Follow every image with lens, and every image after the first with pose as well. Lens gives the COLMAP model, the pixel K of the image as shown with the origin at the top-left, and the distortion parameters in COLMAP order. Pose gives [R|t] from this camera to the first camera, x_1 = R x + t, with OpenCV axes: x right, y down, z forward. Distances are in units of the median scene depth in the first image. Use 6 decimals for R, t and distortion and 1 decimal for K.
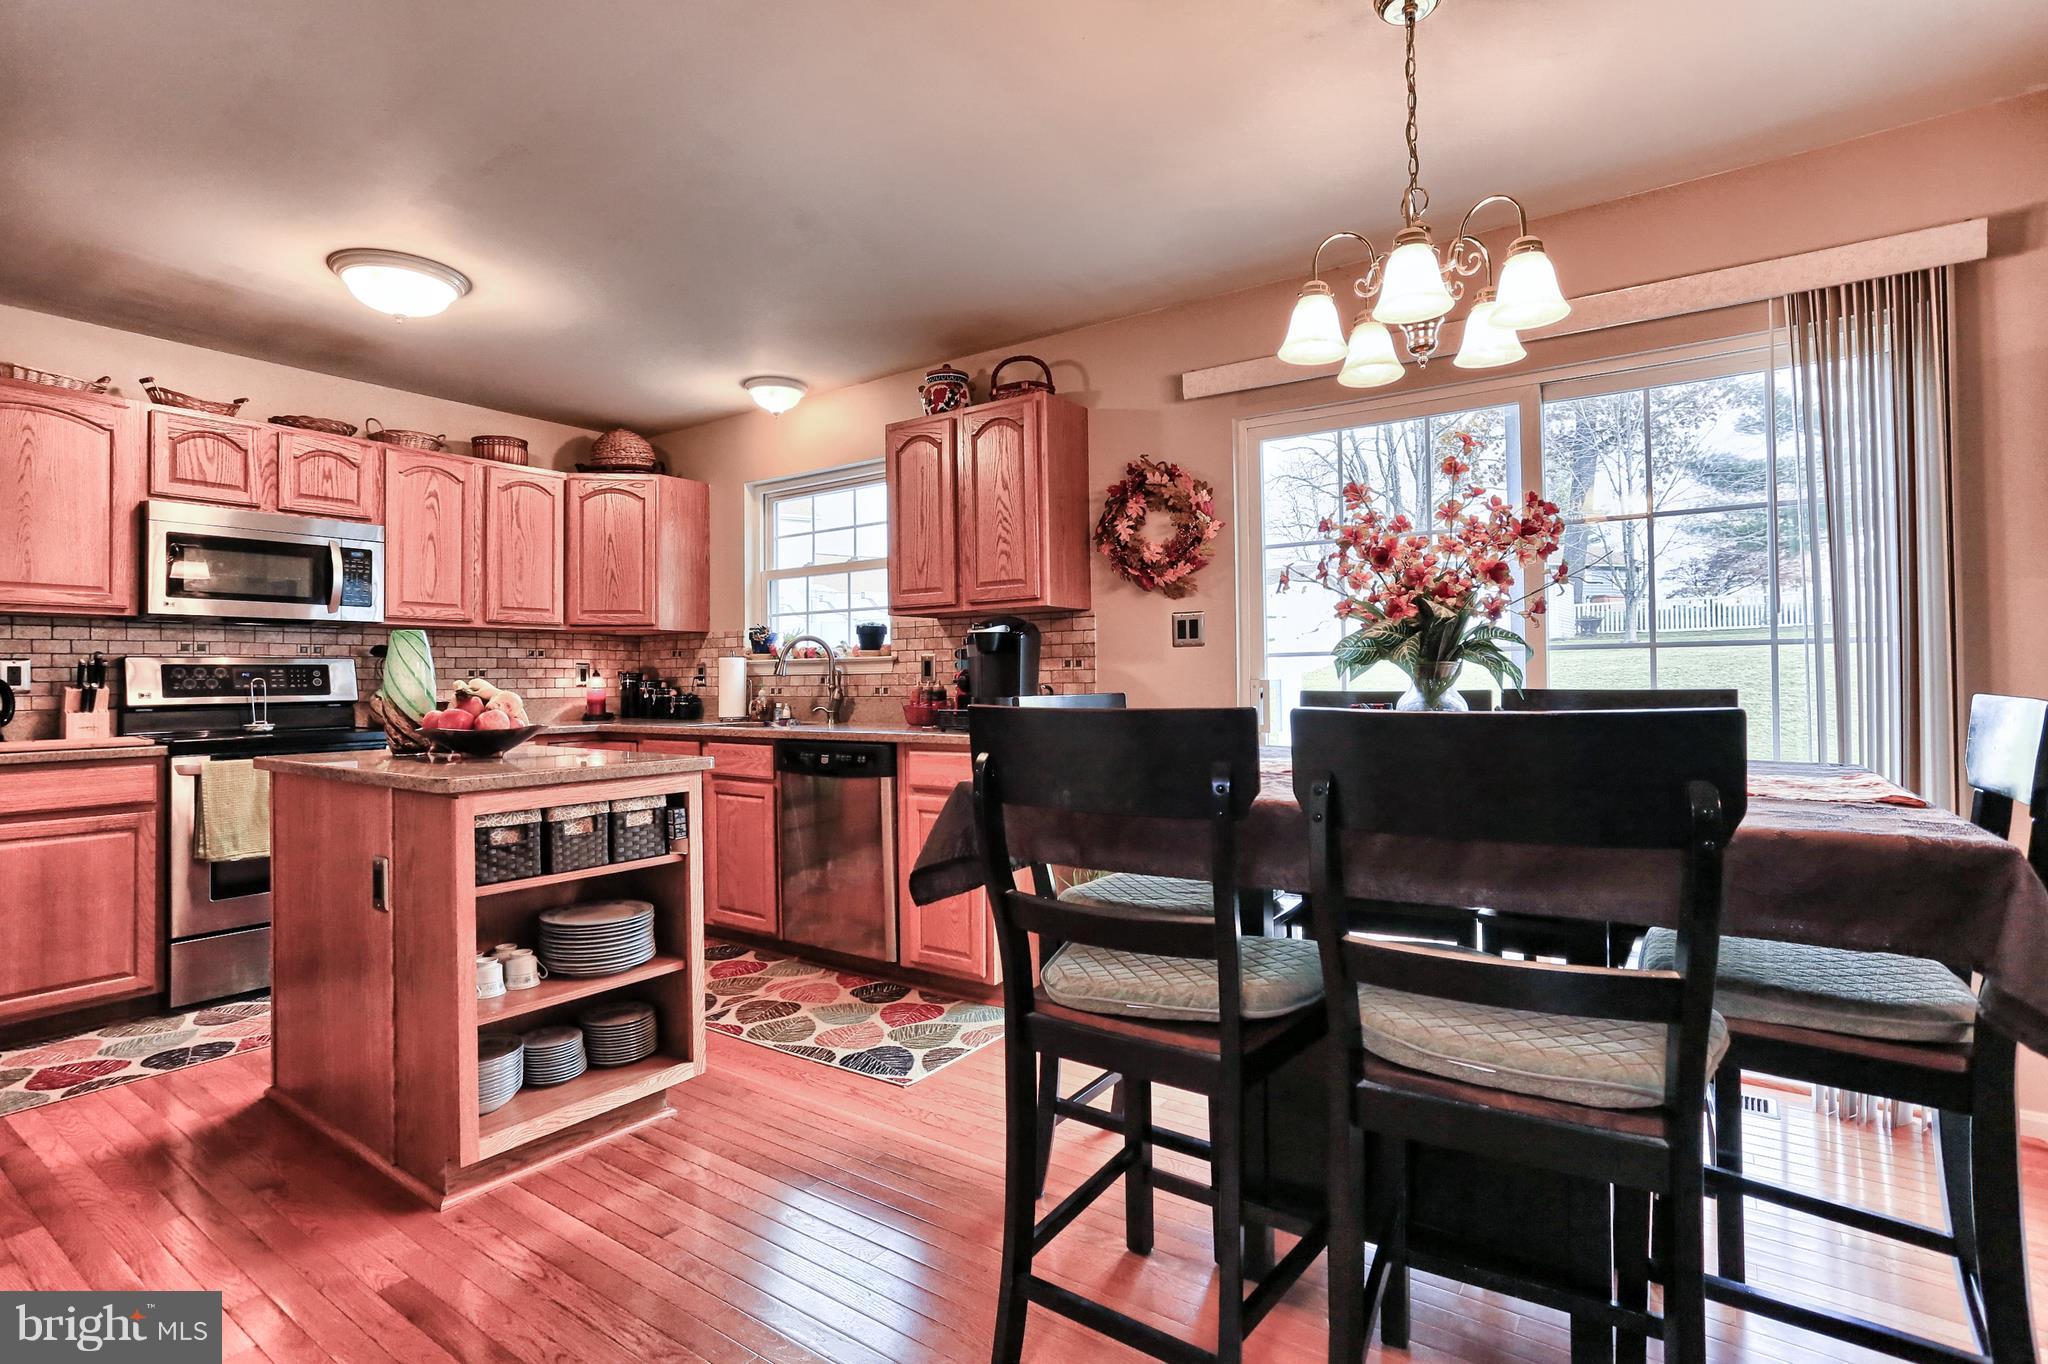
lens RADIAL K [[1000.3, 0, 996.6], [0, 1000.3, 664.5], [0, 0, 1]] dist [-0.060534, 0.038298]
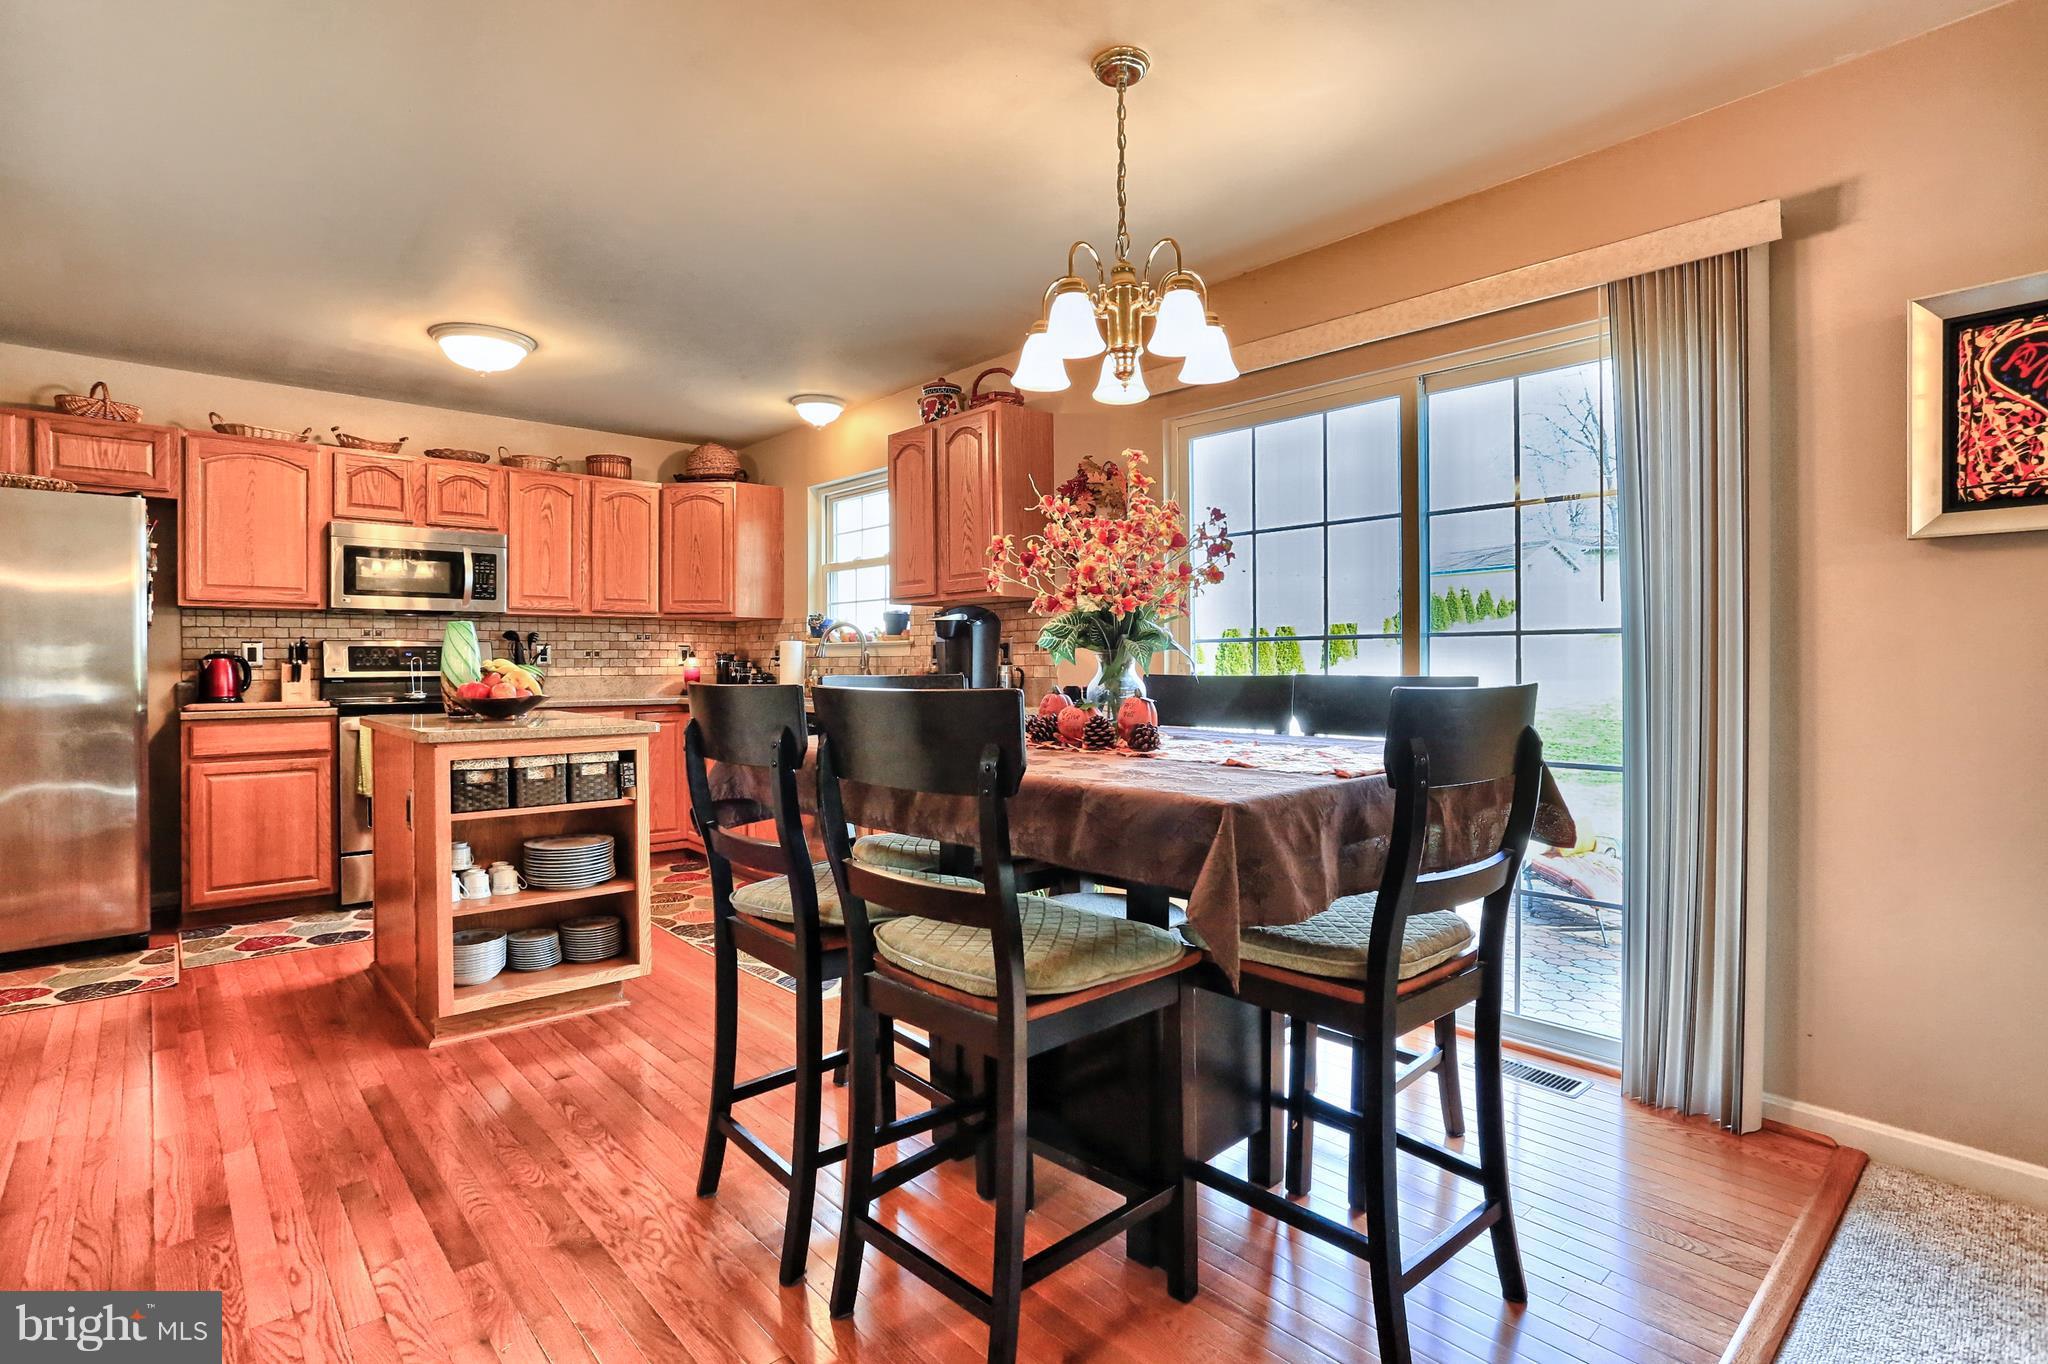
lens RADIAL K [[1000.3, 0, 996.6], [0, 1000.3, 664.5], [0, 0, 1]] dist [-0.060534, 0.038298]
pose [[0.974241, 0.007552, -0.225384, 0.298066], [-0.003410, 0.999818, 0.018762, -0.003434], [0.225485, -0.017510, 0.974089, -0.084815]]
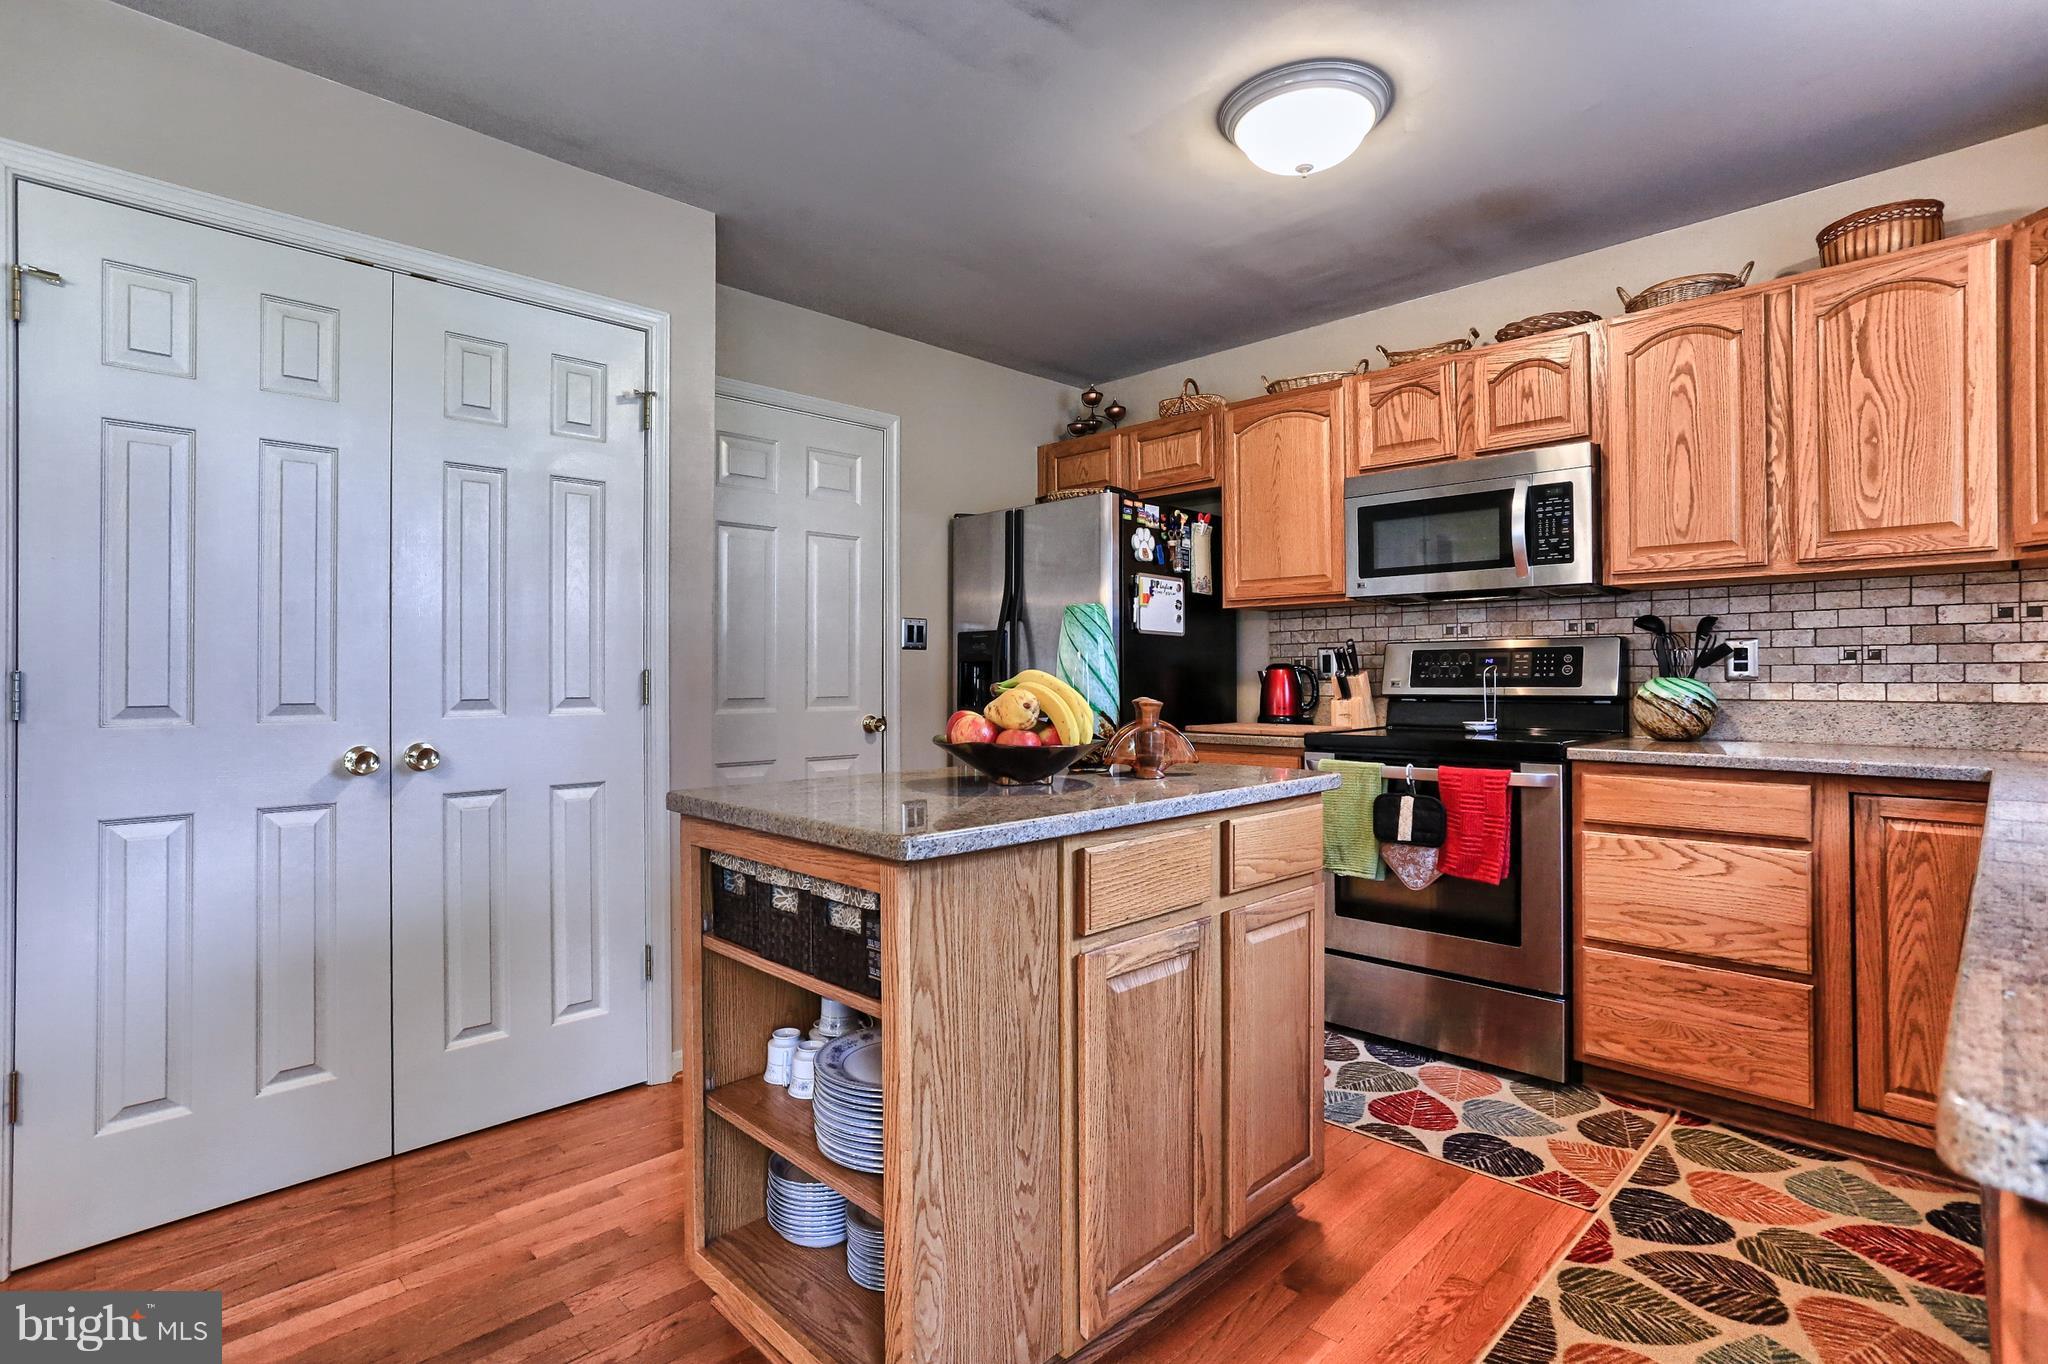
lens RADIAL K [[1000.3, 0, 996.6], [0, 1000.3, 664.5], [0, 0, 1]] dist [-0.060534, 0.038298]
pose [[-0.164868, 0.001332, -0.986315, 0.133441], [0.021318, 0.999770, -0.002214, 0.007062], [0.986085, -0.021392, -0.164859, 0.809981]]
